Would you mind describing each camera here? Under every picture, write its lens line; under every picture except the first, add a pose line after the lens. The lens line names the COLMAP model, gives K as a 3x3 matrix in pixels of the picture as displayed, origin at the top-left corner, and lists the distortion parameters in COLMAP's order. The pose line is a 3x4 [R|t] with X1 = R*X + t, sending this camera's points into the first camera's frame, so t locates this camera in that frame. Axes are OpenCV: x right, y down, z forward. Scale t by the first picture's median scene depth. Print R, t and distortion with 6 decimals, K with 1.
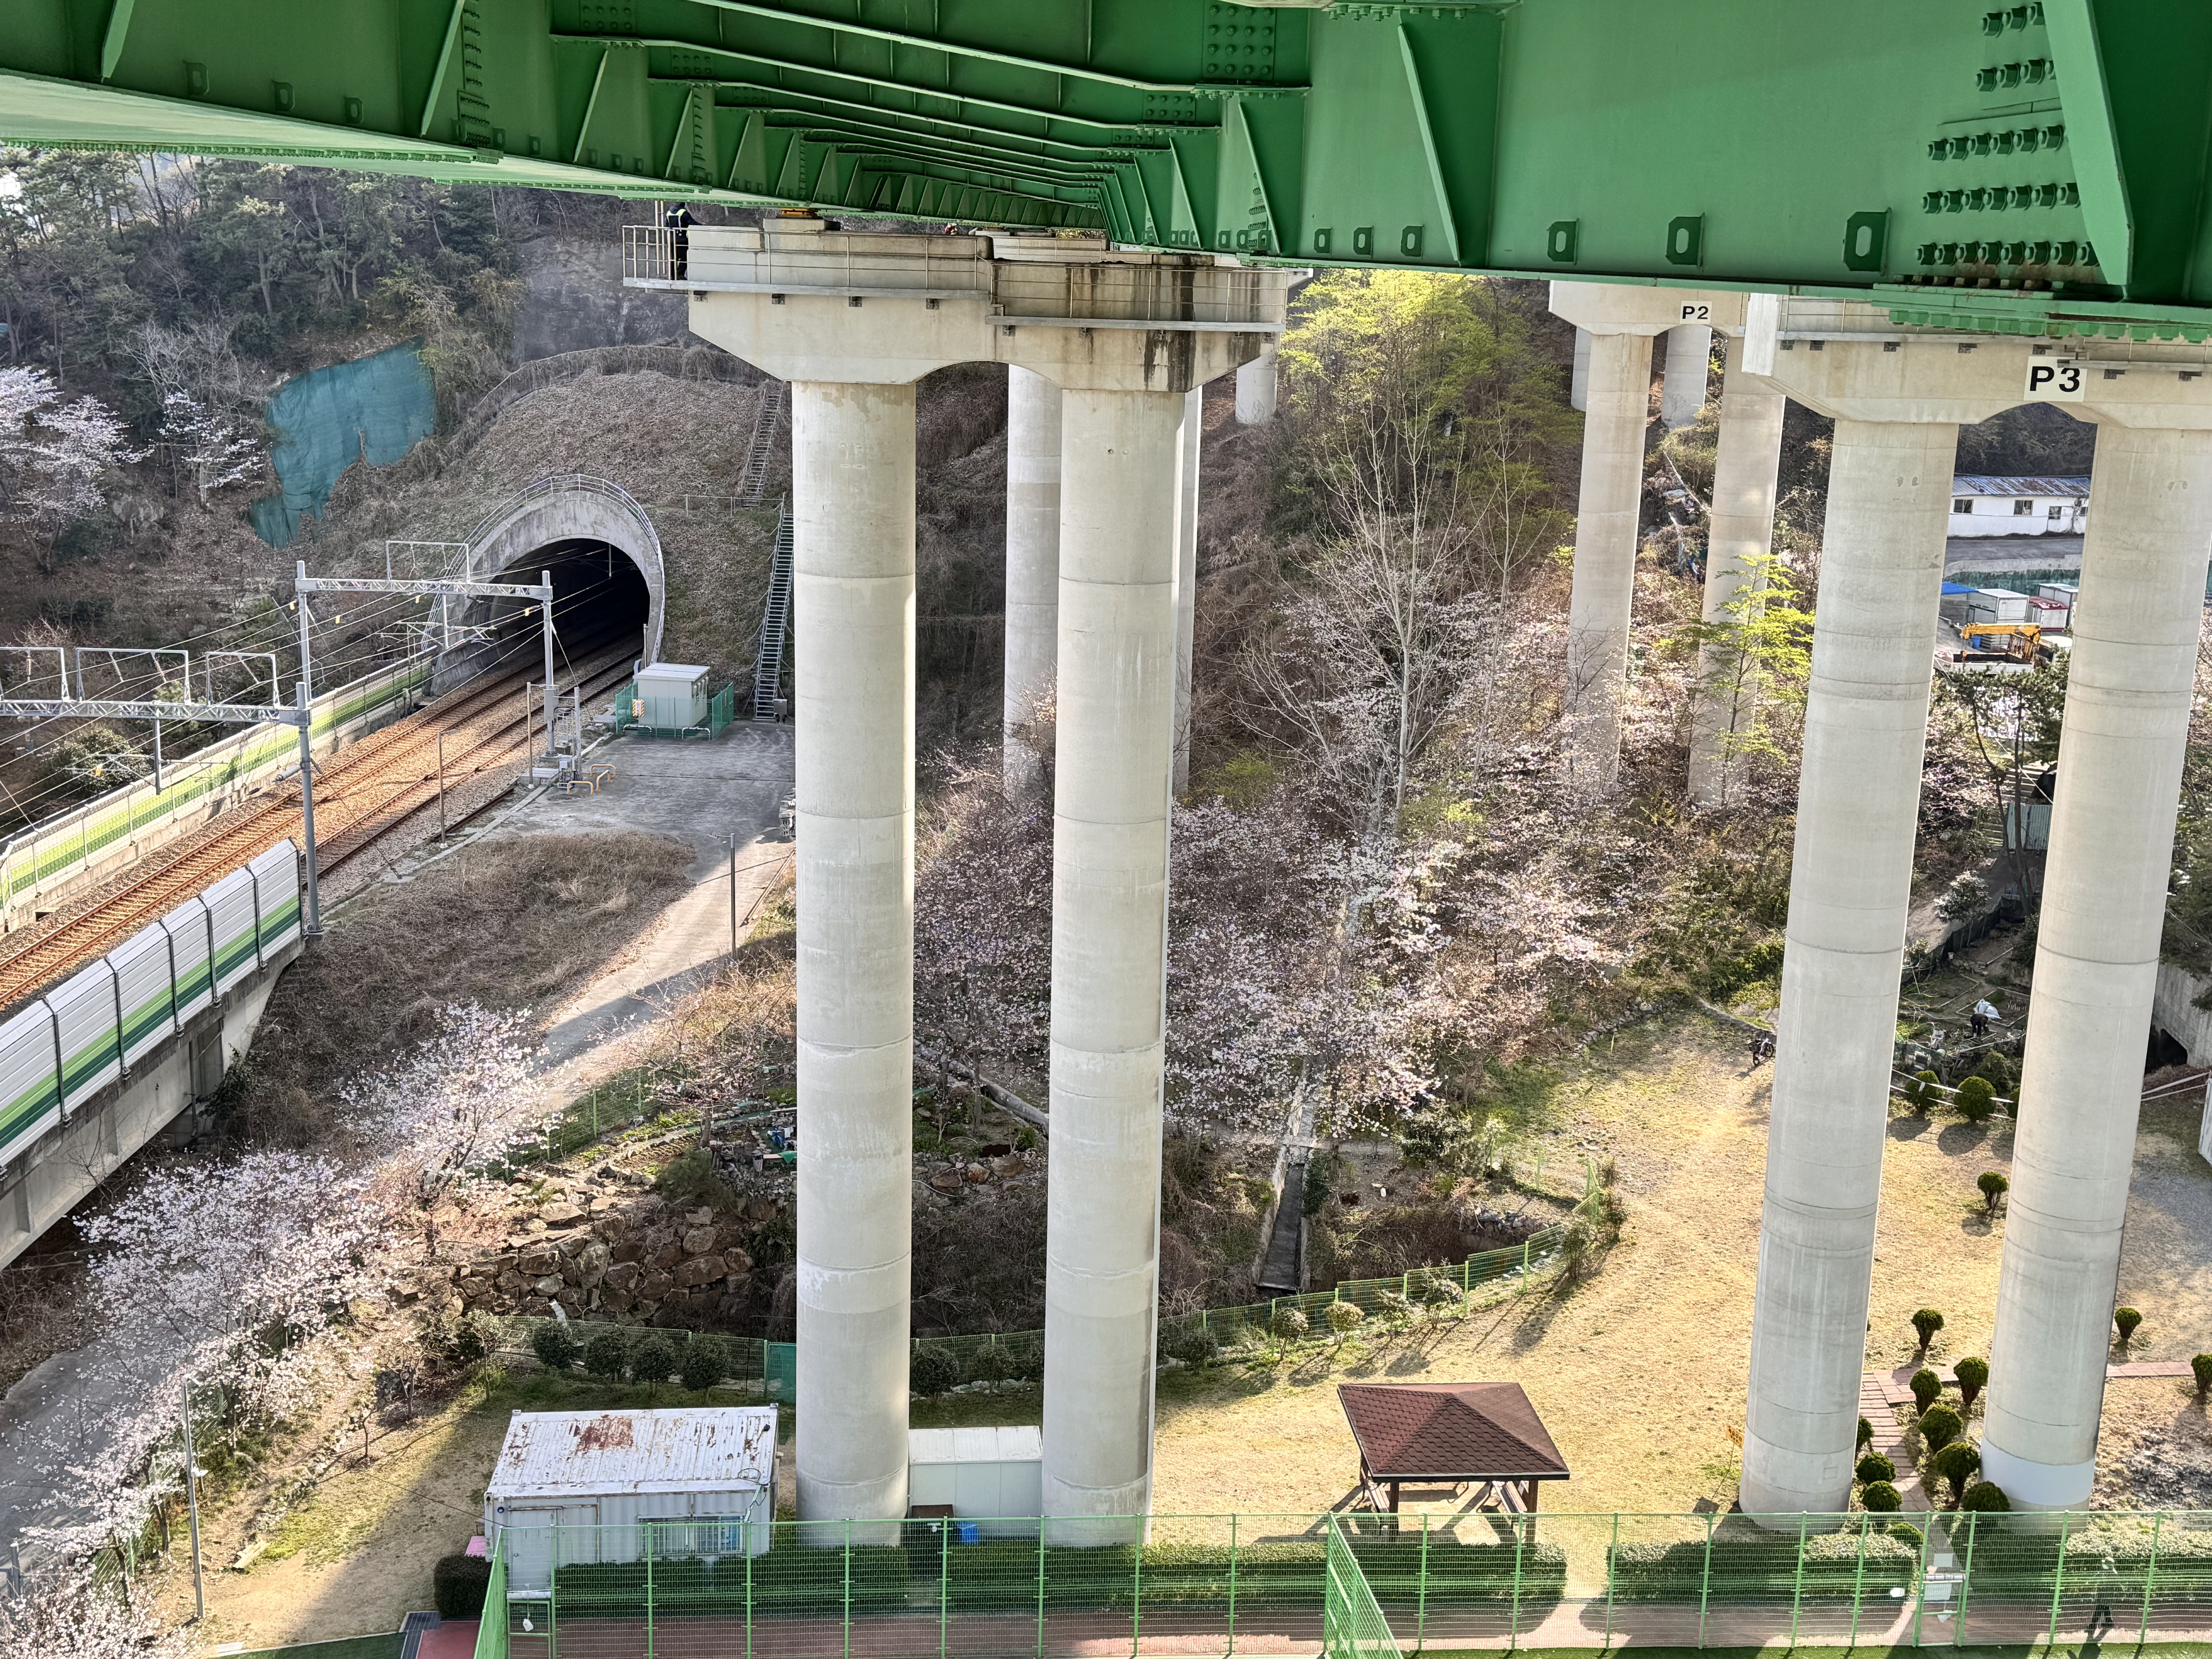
lens RADIAL K [[2340.9, 0, 1106.0], [0, 2340.9, 829.5], [0, 0, 1]] dist [0.240975, -0.573236]
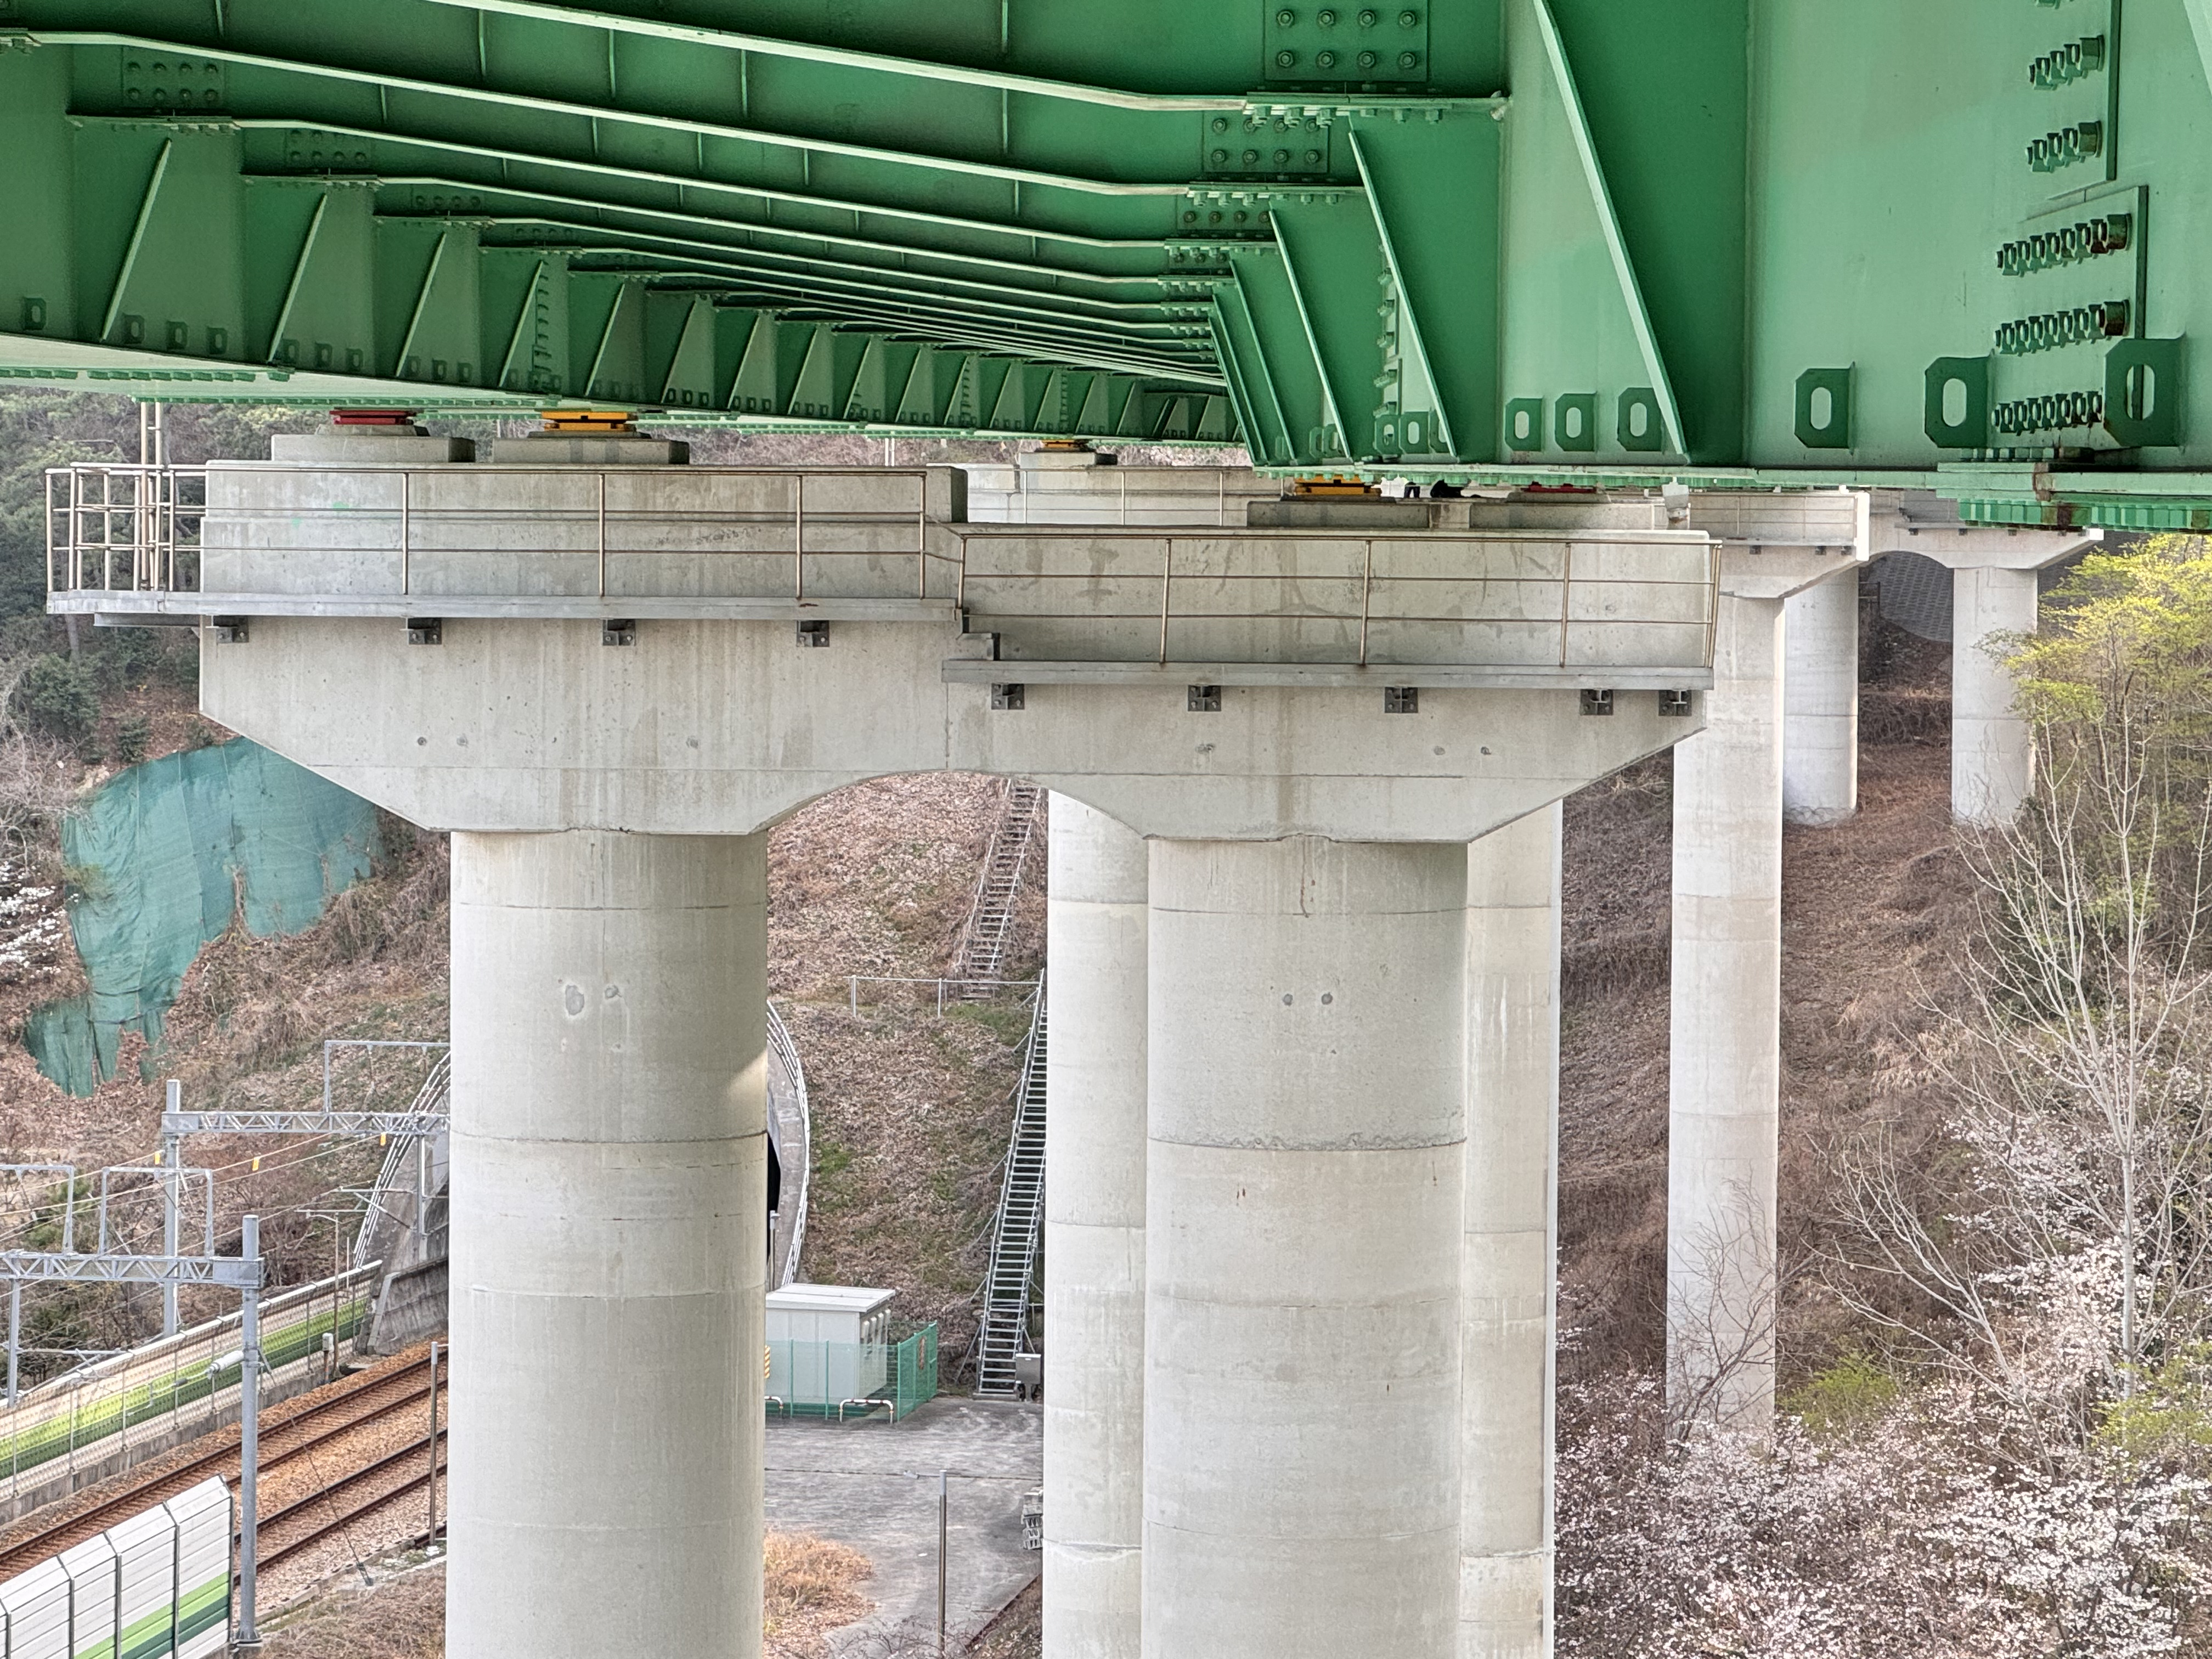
lens RADIAL K [[6527.4, 0, 1106.0], [0, 6527.4, 829.5], [0, 0, 1]] dist [-0.093076, 0.263891]
pose [[0.992083, -0.010483, -0.125147, 0.058010], [-0.013567, 0.981732, -0.189785, 0.104028], [0.124850, 0.189980, 0.973817, -0.407044]]
